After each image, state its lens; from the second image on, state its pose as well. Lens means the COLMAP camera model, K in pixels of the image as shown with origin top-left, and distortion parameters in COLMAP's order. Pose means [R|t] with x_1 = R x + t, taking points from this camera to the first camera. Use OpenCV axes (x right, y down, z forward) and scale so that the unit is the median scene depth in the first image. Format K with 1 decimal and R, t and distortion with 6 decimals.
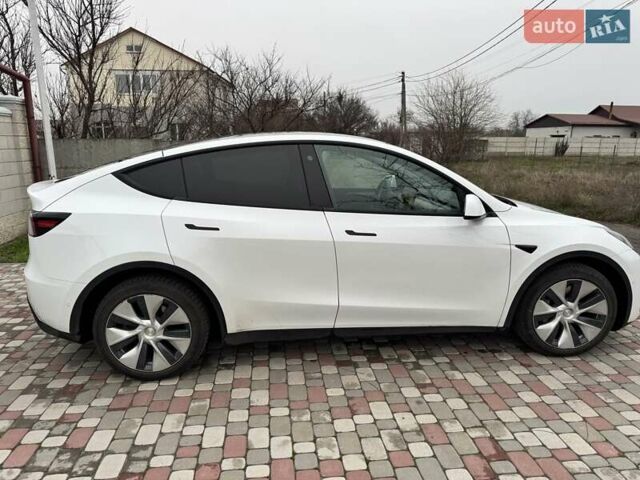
lens RADIAL K [[451.8, 0, 318.0], [0, 451.8, 241.5], [0, 0, 1]] dist [0.033794, -0.035926]
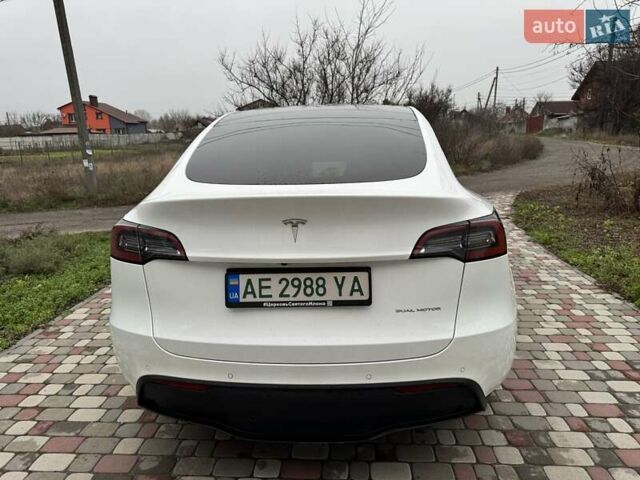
lens RADIAL K [[451.8, 0, 322.3], [0, 451.8, 233.9], [0, 0, 1]] dist [0.033794, -0.035926]
pose [[0.173231, -0.220911, 0.959786, -1.221013], [0.238569, 0.954909, 0.176730, -0.199356], [-0.955550, 0.198360, 0.218123, 1.066026]]
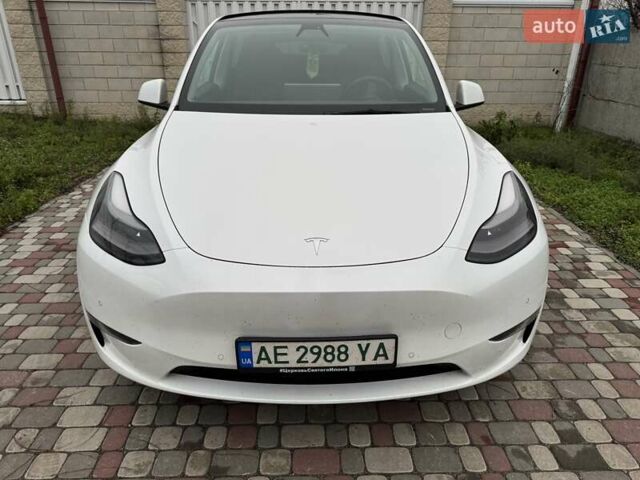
lens RADIAL K [[451.8, 0, 319.0], [0, 451.8, 240.9], [0, 0, 1]] dist [0.033794, -0.035926]
pose [[-0.091473, 0.403011, -0.910612, 1.283438], [-0.222969, 0.882939, 0.413162, -0.267922], [0.970524, 0.240831, 0.009094, 1.402474]]
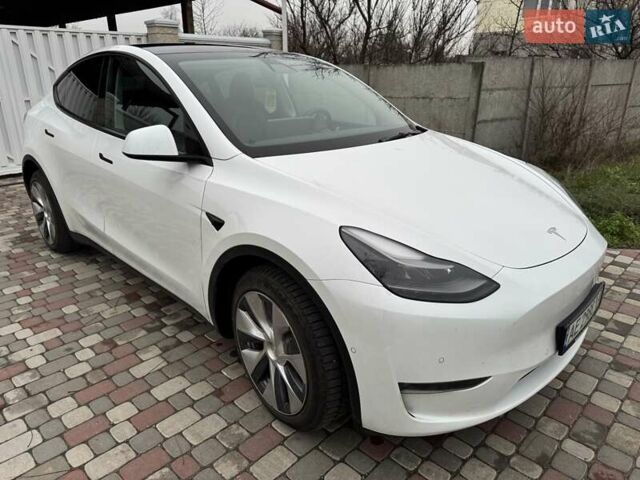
lens RADIAL K [[451.8, 0, 319.6], [0, 451.8, 240.1], [0, 0, 1]] dist [0.033794, -0.035926]
pose [[0.633992, 0.264969, -0.726530, 1.076095], [-0.165214, 0.964188, 0.207473, -0.121581], [0.755485, -0.011503, 0.655065, 0.737145]]
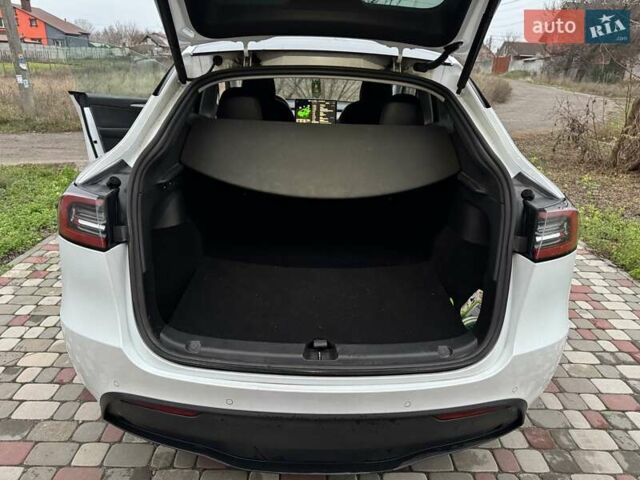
lens RADIAL K [[451.8, 0, 322.5], [0, 451.8, 237.4], [0, 0, 1]] dist [0.033794, -0.035926]
pose [[0.092359, -0.359888, 0.928413, -1.076721], [0.179691, 0.923114, 0.339958, -0.234969], [-0.979378, 0.135429, 0.149926, 1.159615]]
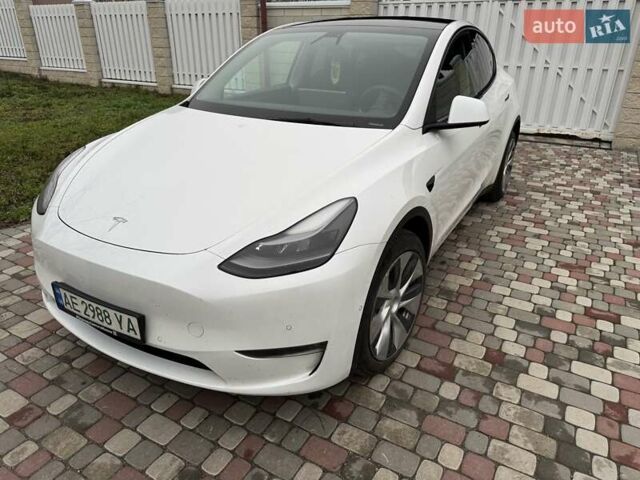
lens RADIAL K [[451.8, 0, 320.9], [0, 451.8, 241.3], [0, 0, 1]] dist [0.033794, -0.035926]
pose [[-0.594486, 0.326879, -0.734668, 1.114292], [-0.183462, 0.834410, 0.519713, -0.401900], [0.782898, 0.443746, -0.436075, 1.897962]]
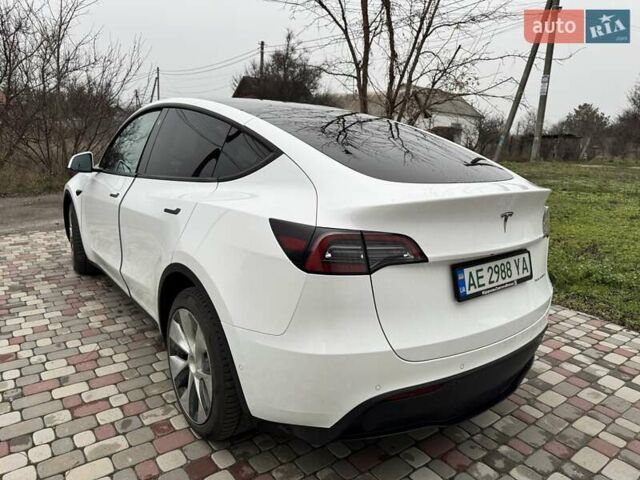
lens RADIAL K [[451.8, 0, 315.6], [0, 451.8, 239.3], [0, 0, 1]] dist [0.033794, -0.035926]
pose [[-0.505686, -0.215439, 0.835385, -1.098848], [0.147147, 0.932590, 0.329580, -0.334532], [-0.850076, 0.289588, -0.439897, 1.704951]]
